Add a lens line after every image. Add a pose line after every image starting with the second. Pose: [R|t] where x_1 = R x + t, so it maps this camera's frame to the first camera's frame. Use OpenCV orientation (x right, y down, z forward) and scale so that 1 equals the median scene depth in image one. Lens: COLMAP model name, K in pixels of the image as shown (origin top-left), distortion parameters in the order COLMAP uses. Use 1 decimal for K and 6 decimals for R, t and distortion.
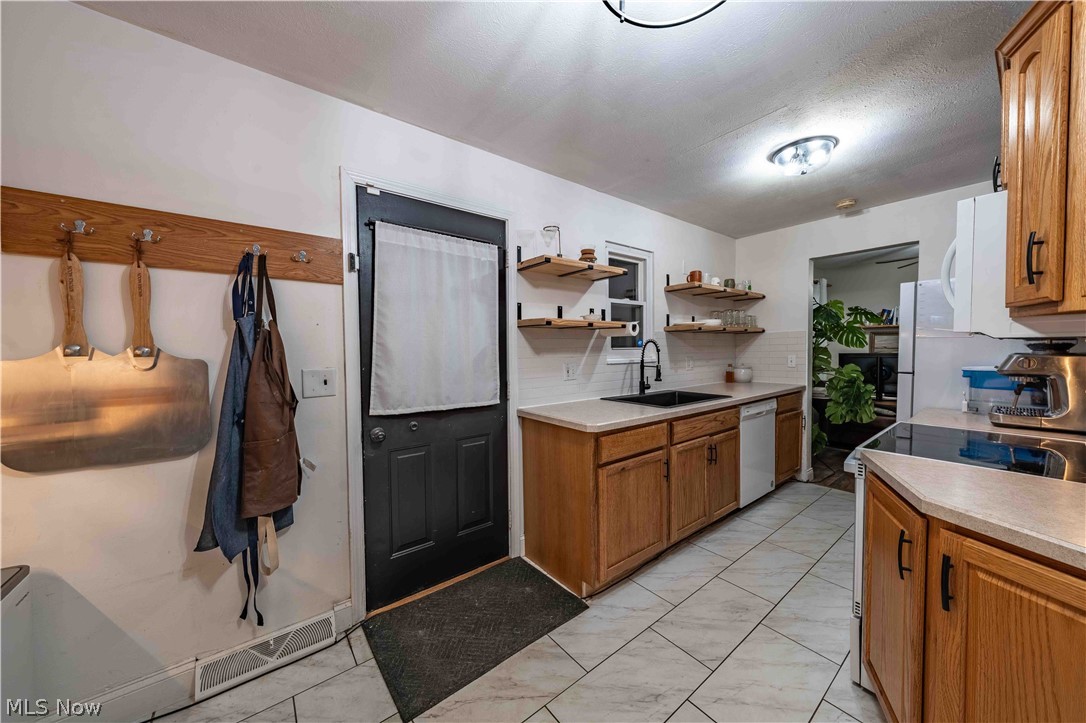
lens RADIAL K [[373.2, 0, 543.0], [0, 373.2, 361.5], [0, 0, 1]] dist [-0.000106, -0.000034]
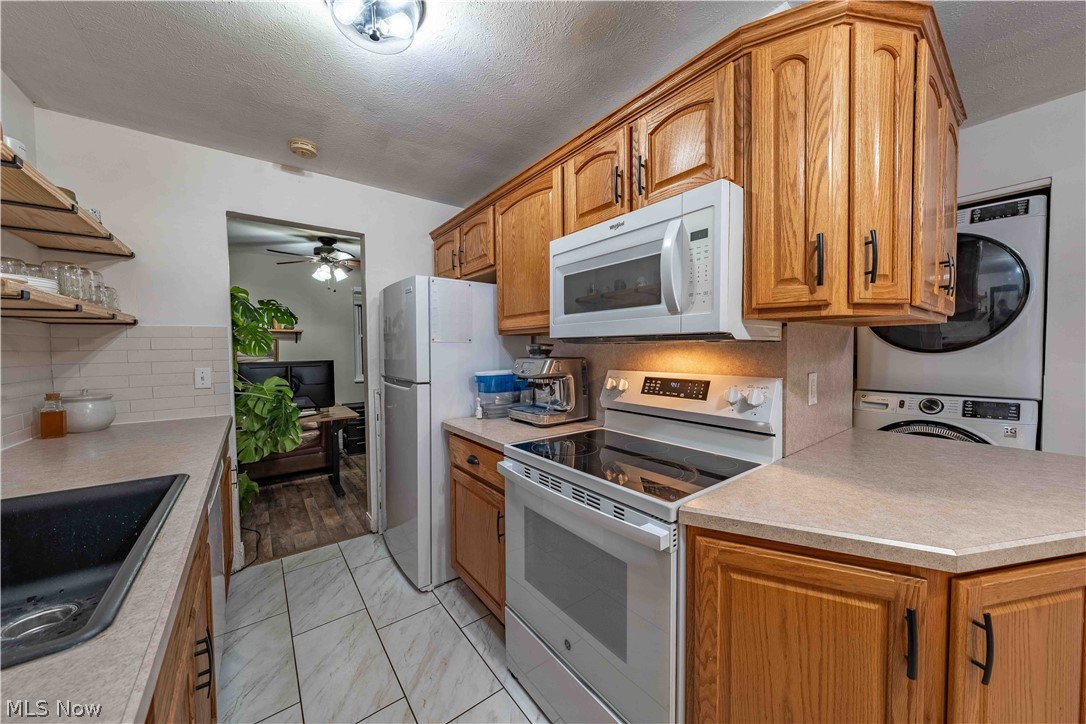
lens RADIAL K [[382.8, 0, 543.0], [0, 382.8, 362.0], [0, 0, 1]] dist [0.000058, -0.000019]
pose [[0.004537, -0.020507, 0.999779, 0.101259], [0.043570, 0.998844, 0.020290, -0.020665], [-0.999040, 0.043469, 0.005425, 0.647660]]
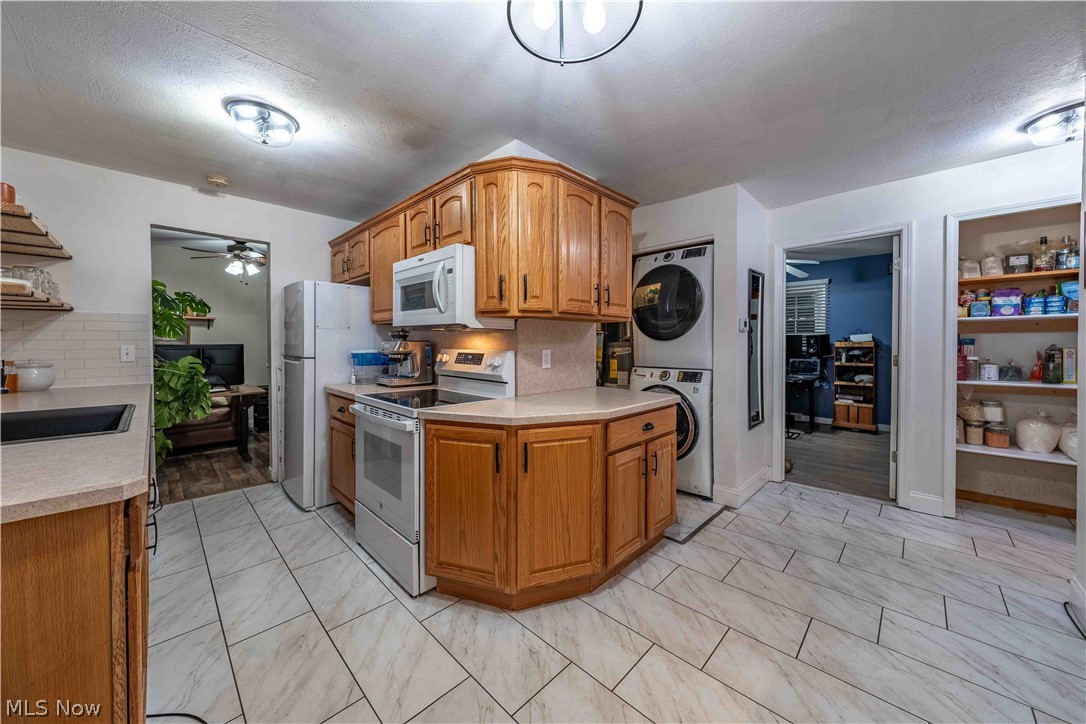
lens RADIAL K [[390.8, 0, 539.1], [0, 390.8, 348.8], [0, 0, 1]] dist [-0.000387, 0.000027]
pose [[-0.126248, -0.004024, 0.991991, -0.289251], [0.033148, 0.999416, 0.008273, 0.013847], [-0.991445, 0.033926, -0.126041, 0.396995]]
